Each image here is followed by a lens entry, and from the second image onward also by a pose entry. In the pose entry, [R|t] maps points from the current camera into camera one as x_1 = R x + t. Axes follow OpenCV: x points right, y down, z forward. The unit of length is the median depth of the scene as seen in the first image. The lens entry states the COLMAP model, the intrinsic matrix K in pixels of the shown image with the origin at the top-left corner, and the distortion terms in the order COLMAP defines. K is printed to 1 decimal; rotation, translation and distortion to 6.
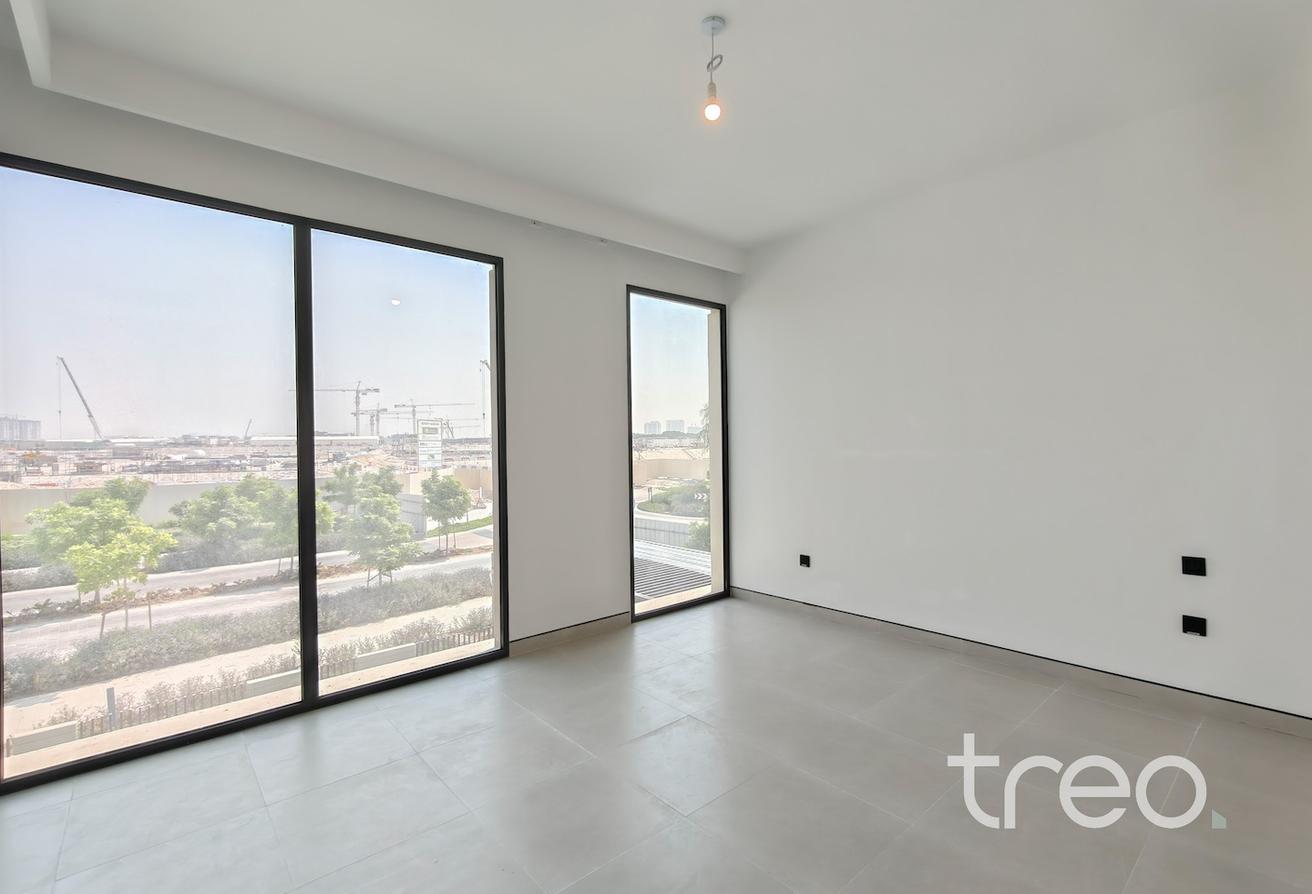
lens RADIAL K [[613.5, 0, 656.0], [0, 613.5, 447.0], [0, 0, 1]] dist [0.002053, -0.000197]
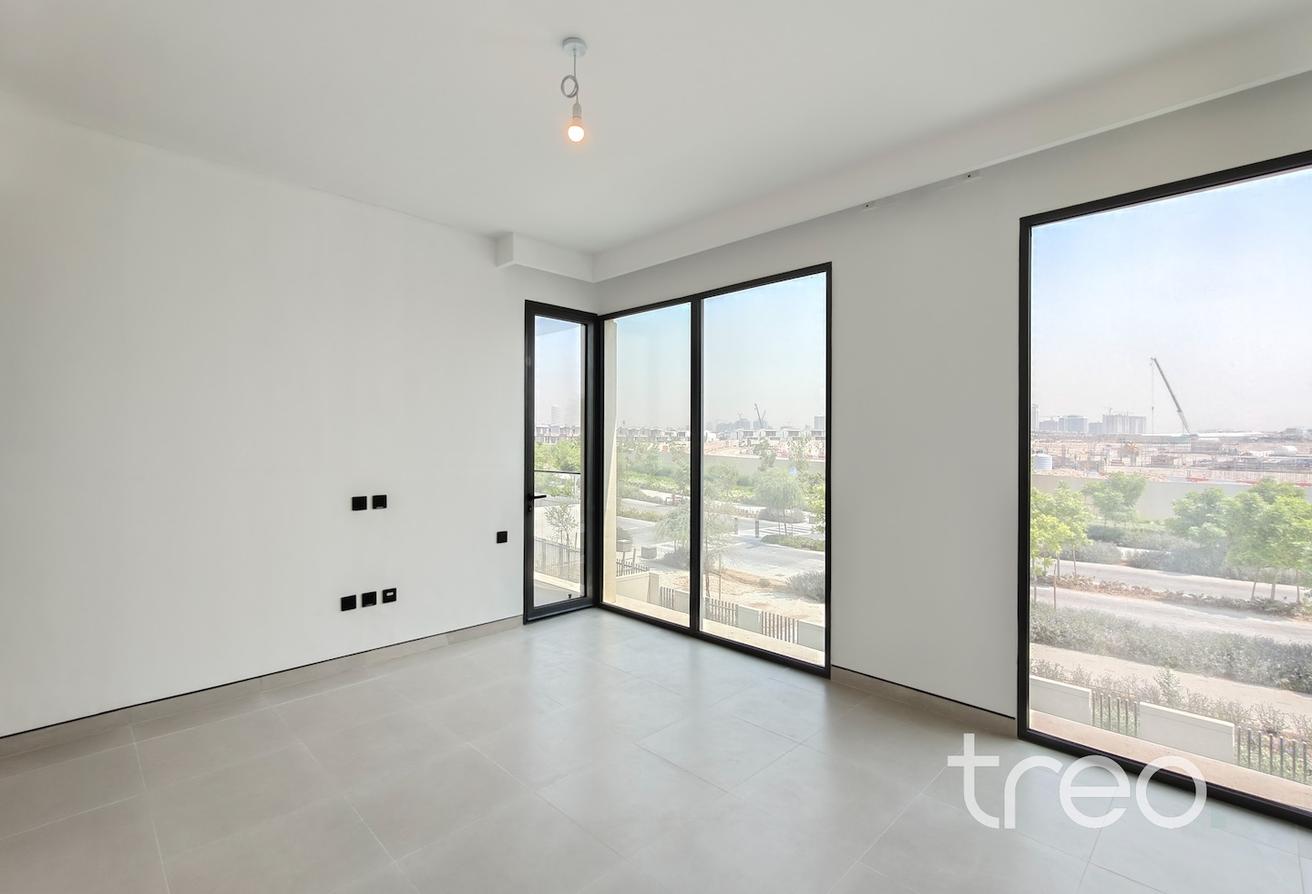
lens RADIAL K [[606.7, 0, 654.4], [0, 606.7, 439.8], [0, 0, 1]] dist [-0.001215, 0.000364]
pose [[0.038708, 0.011432, -0.999185, 0.149783], [-0.010469, 0.999884, 0.011034, -0.008201], [0.999196, 0.010034, 0.038824, 0.150292]]
